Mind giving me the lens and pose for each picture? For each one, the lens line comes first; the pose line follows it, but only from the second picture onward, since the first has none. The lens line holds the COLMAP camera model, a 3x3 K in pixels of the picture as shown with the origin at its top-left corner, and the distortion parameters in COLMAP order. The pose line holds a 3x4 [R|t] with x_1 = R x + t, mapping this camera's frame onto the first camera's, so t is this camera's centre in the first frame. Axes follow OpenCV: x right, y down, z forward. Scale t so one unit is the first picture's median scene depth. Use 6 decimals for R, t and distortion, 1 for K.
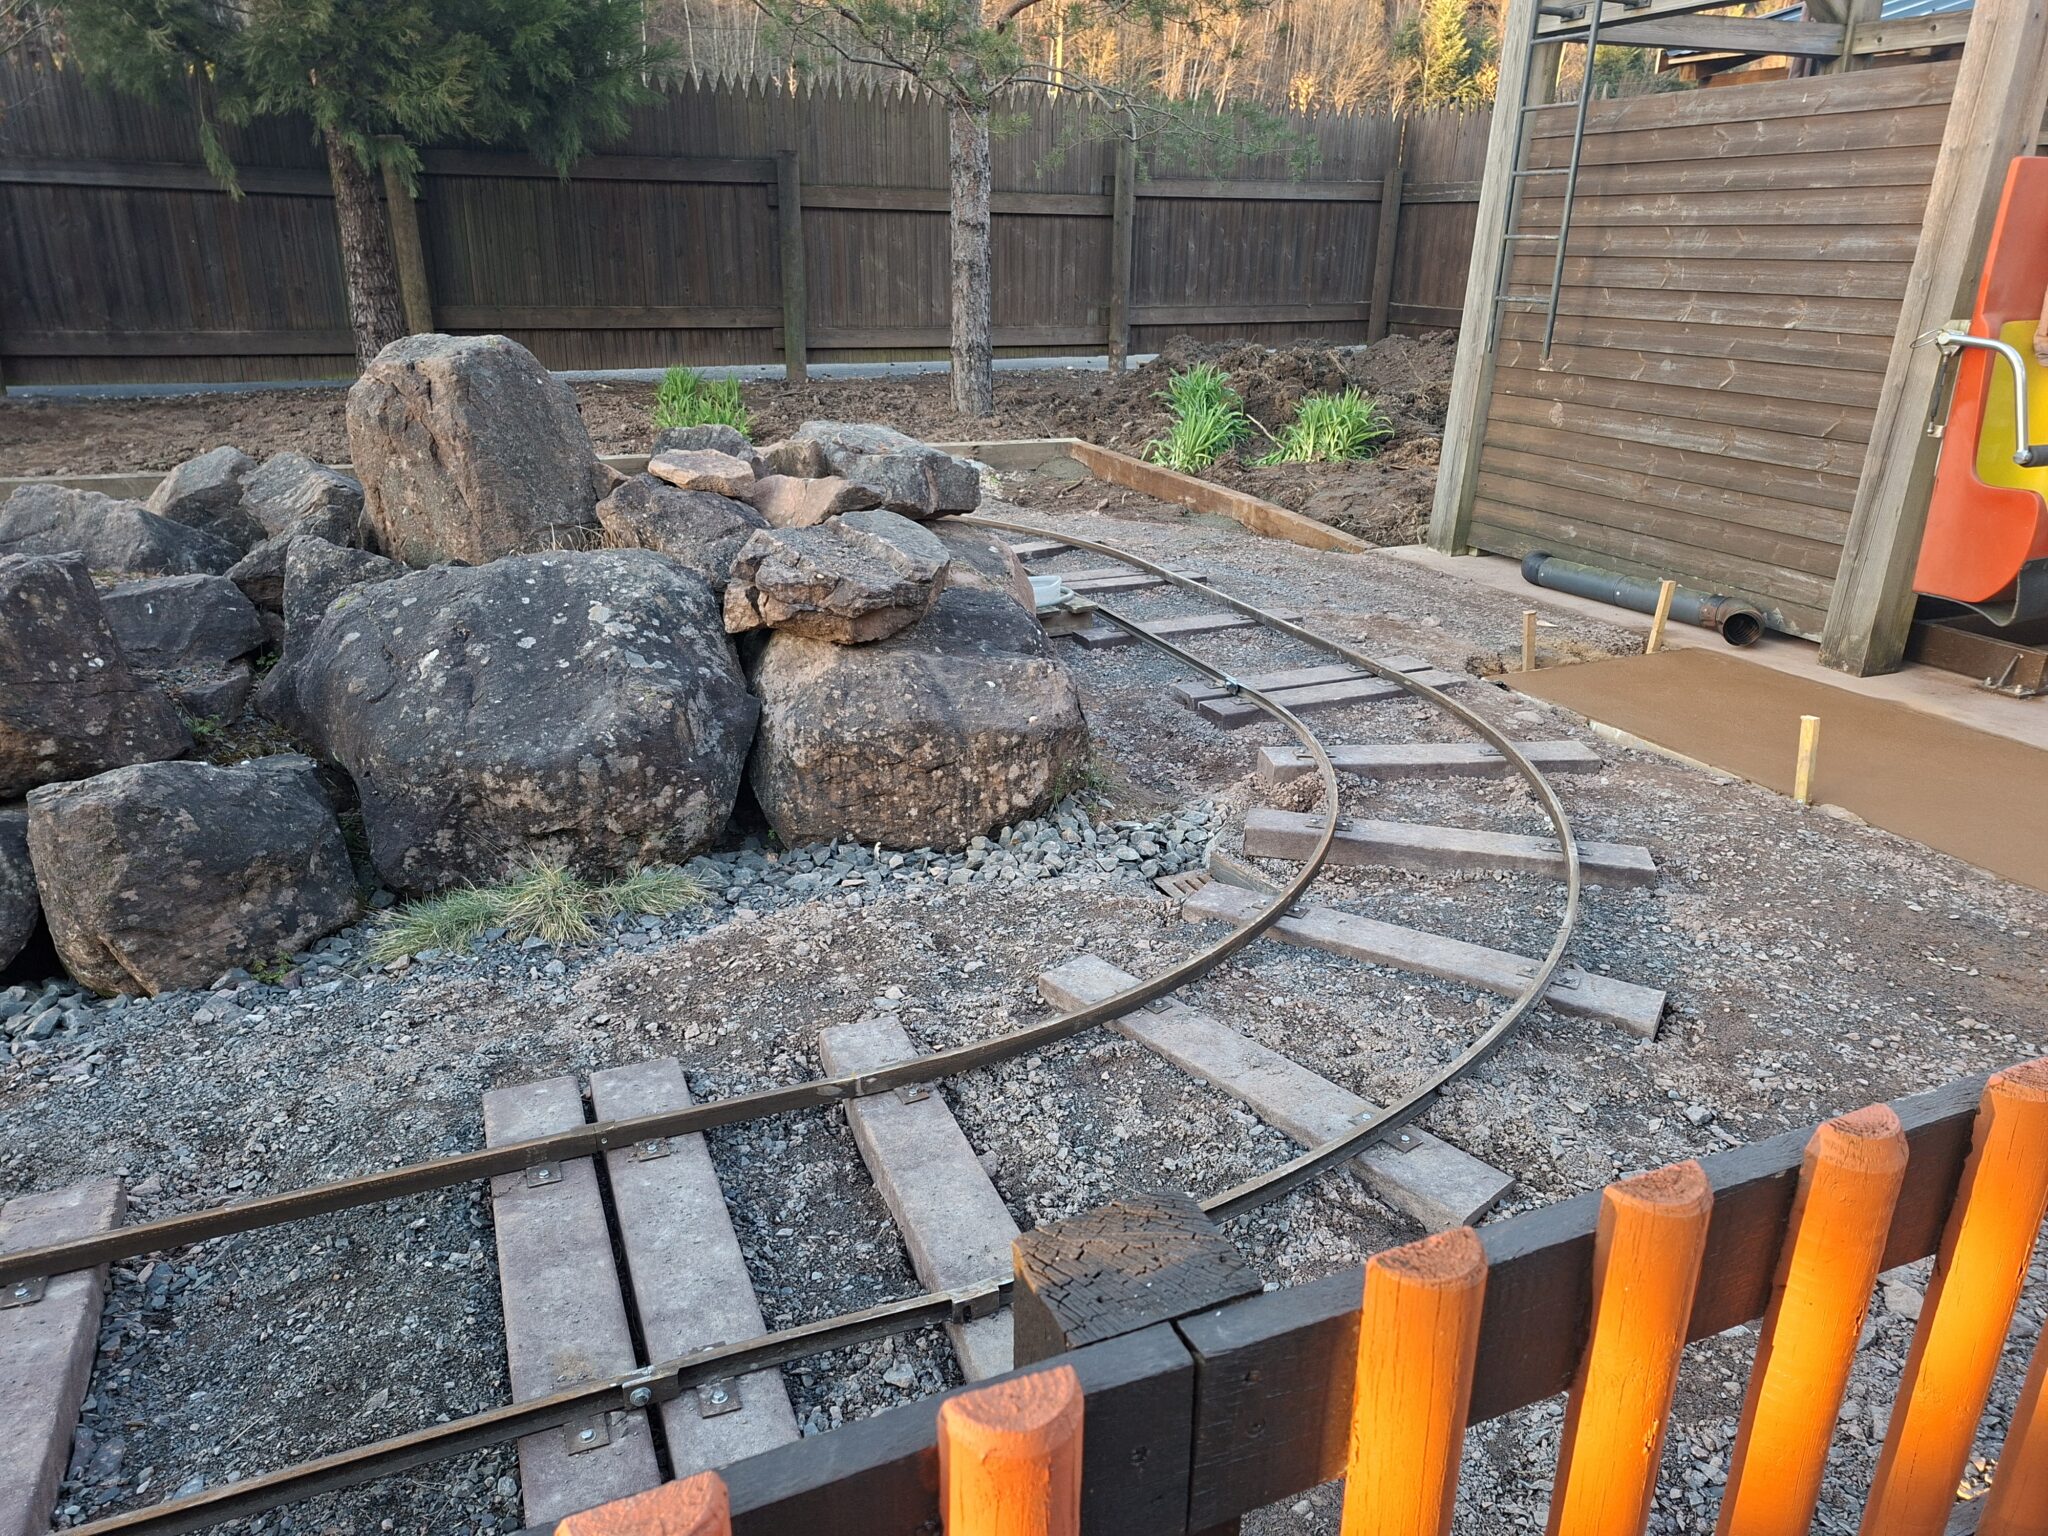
lens RADIAL K [[1421.2, 0, 1033.1], [0, 1421.2, 771.9], [0, 0, 1]] dist [0.035382, -0.006373]
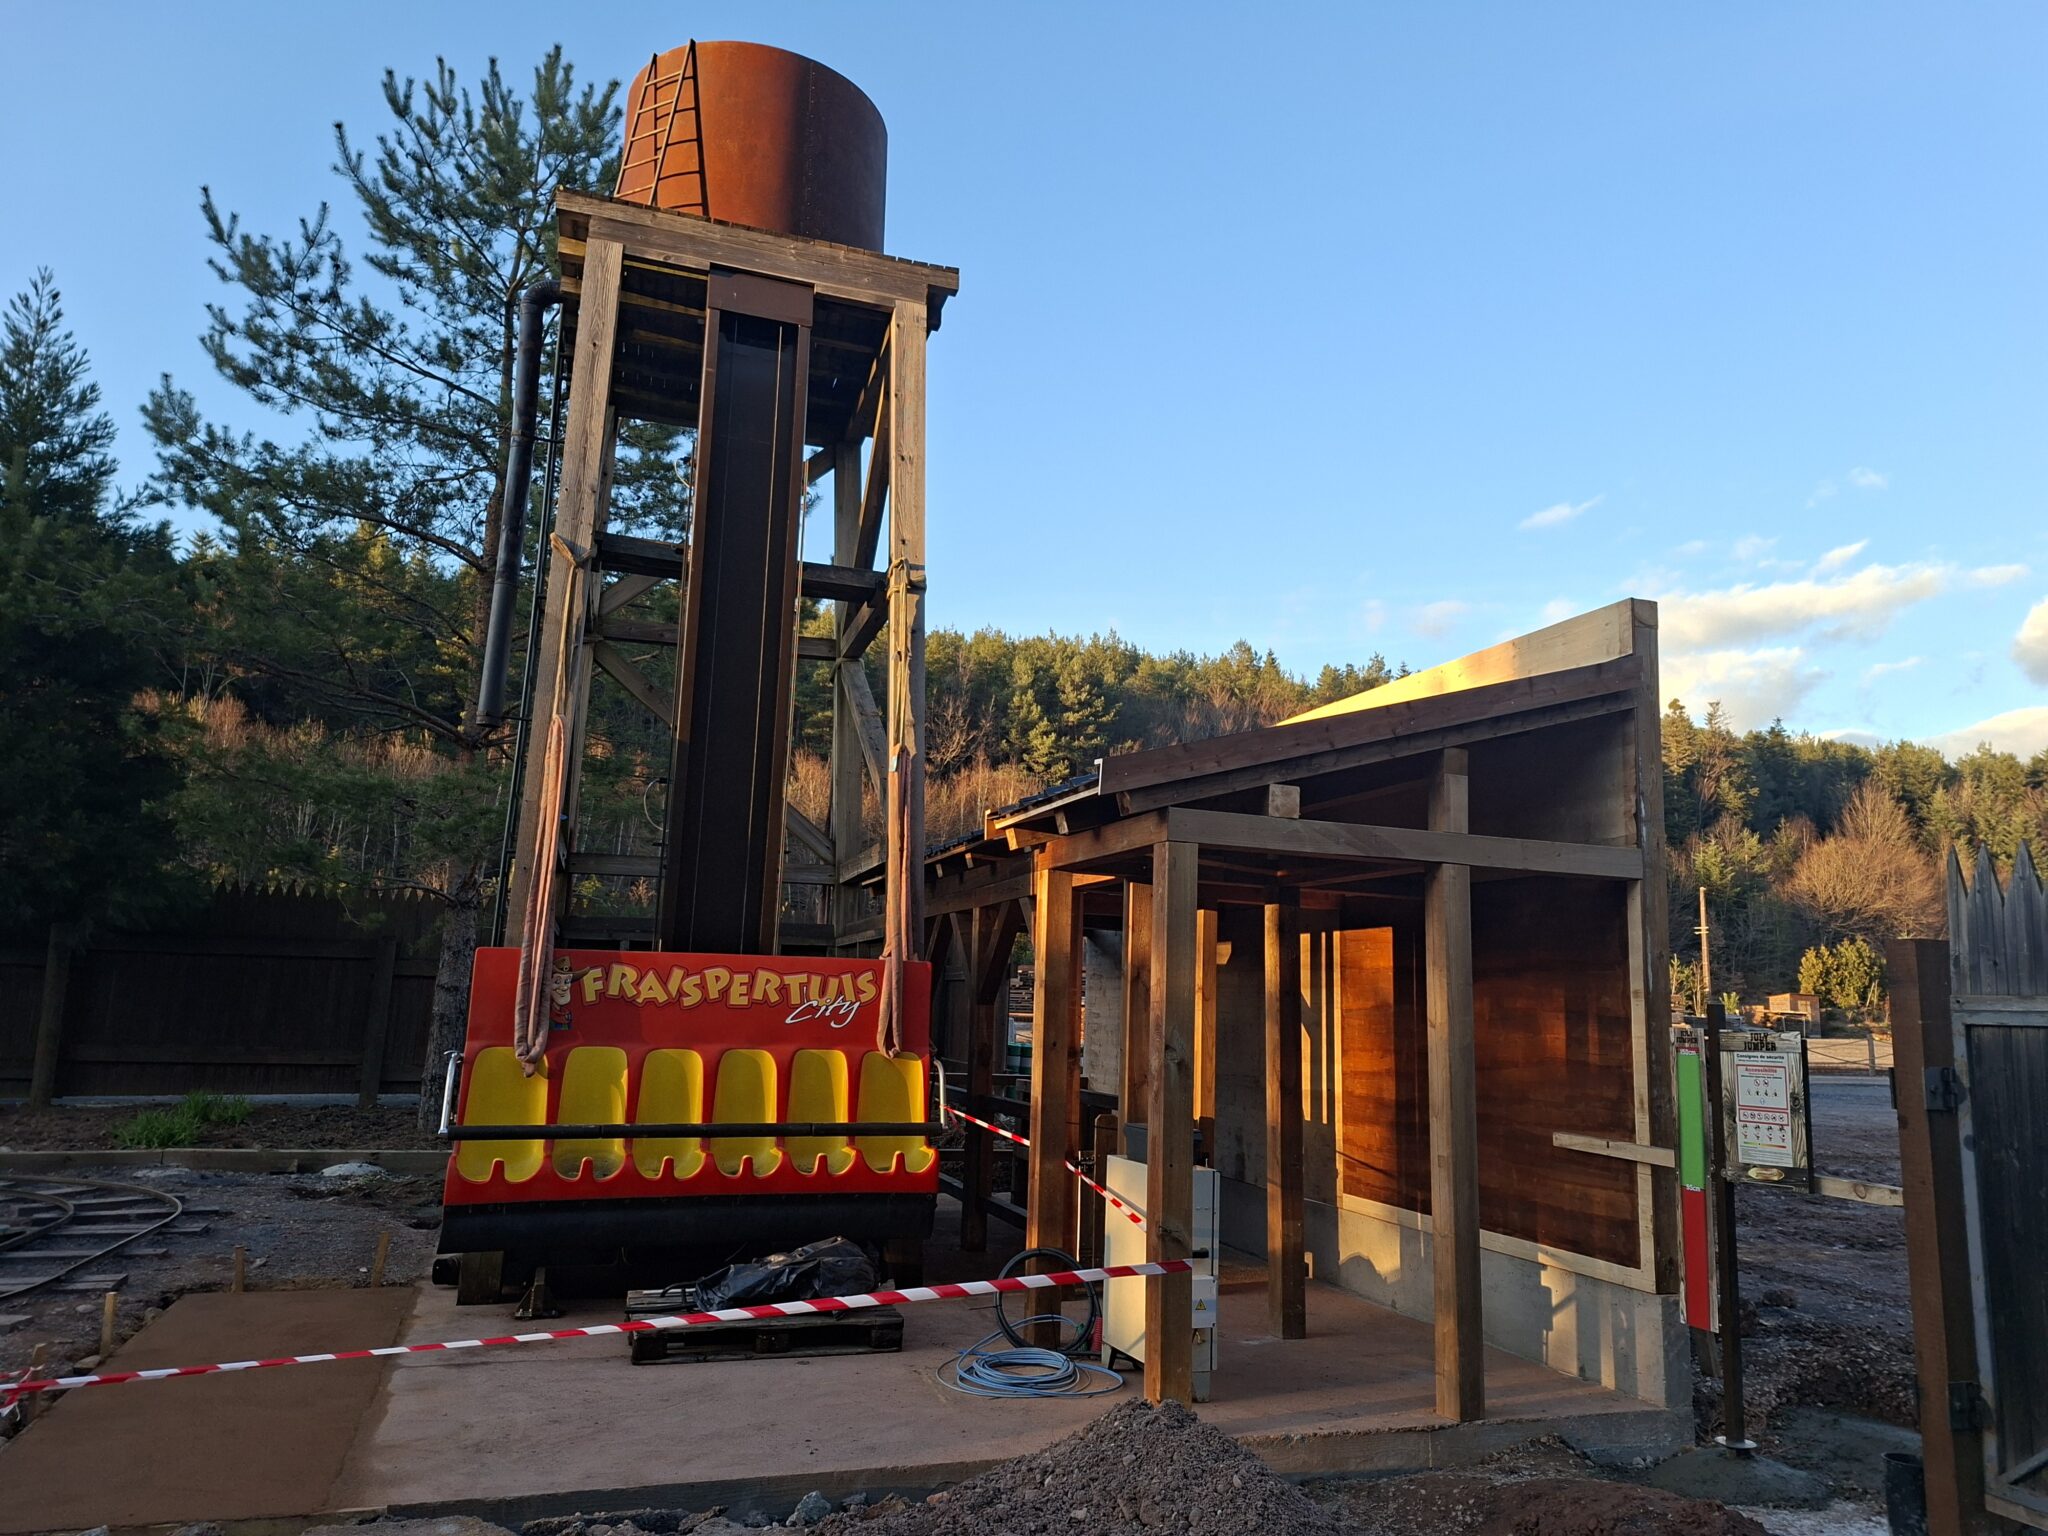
lens RADIAL K [[1421.2, 0, 1033.1], [0, 1421.2, 771.9], [0, 0, 1]] dist [0.035382, -0.006373]
pose [[0.994251, -0.001707, -0.107060, 1.086940], [-0.052680, 0.862691, -0.502981, 0.136585], [0.093219, 0.505729, 0.857641, -0.306482]]
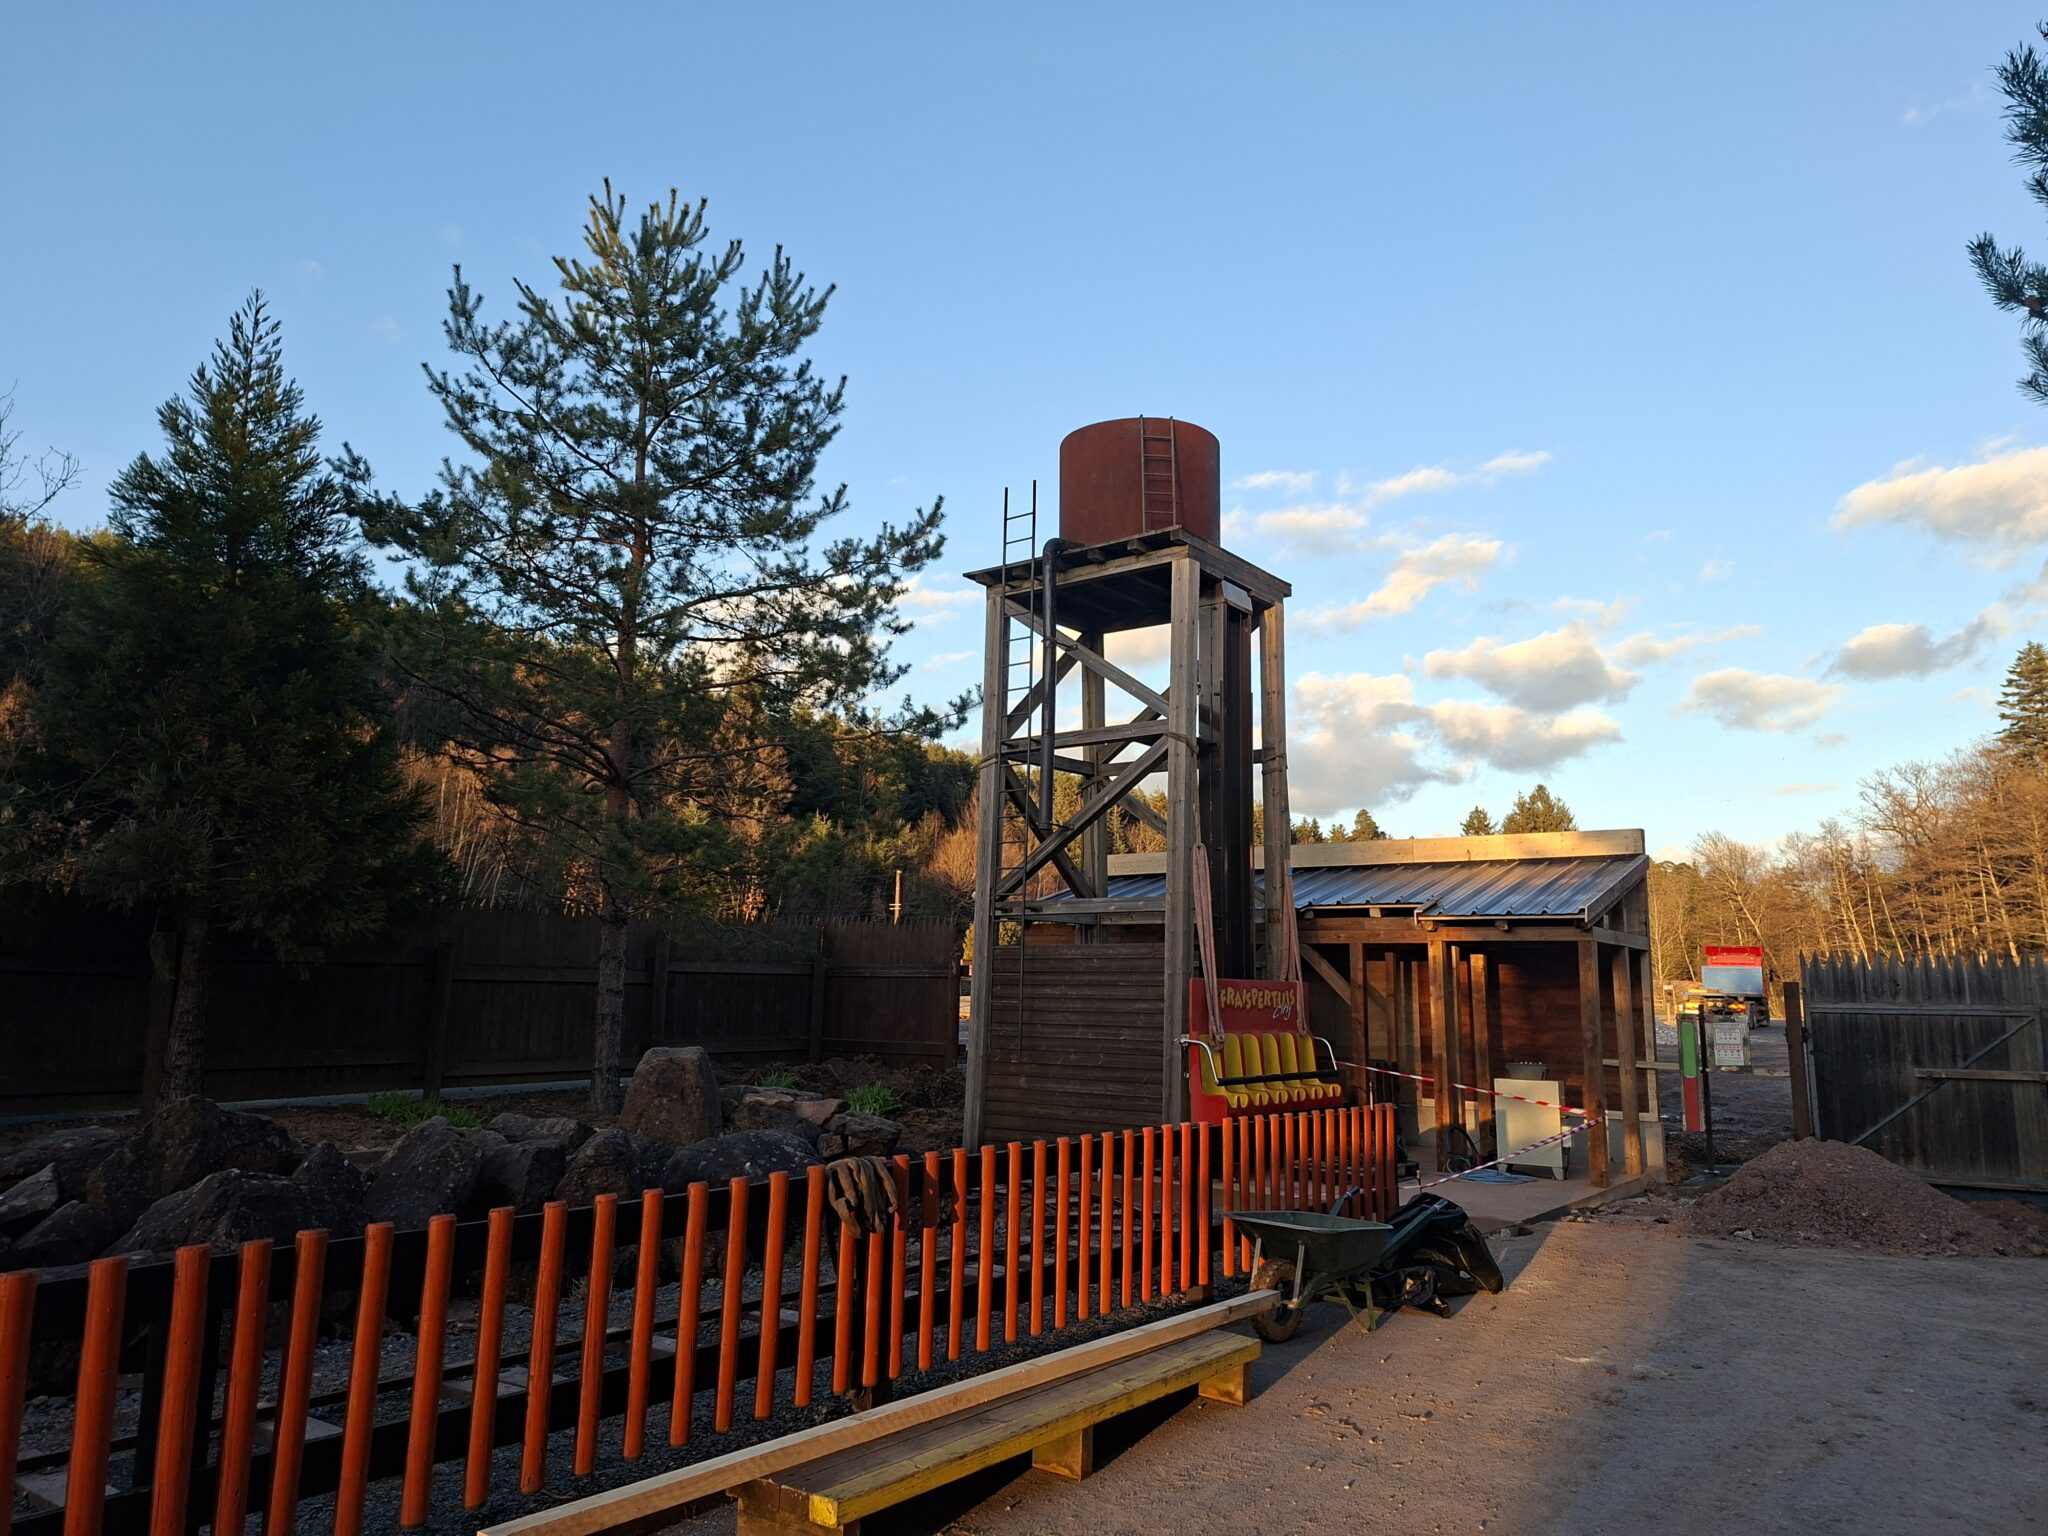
lens RADIAL K [[1421.2, 0, 1033.1], [0, 1421.2, 771.9], [0, 0, 1]] dist [0.035382, -0.006373]
pose [[0.868196, 0.075022, 0.490517, -0.726798], [0.173099, 0.880624, -0.441064, 0.290590], [-0.465051, 0.467838, 0.751568, -0.838092]]
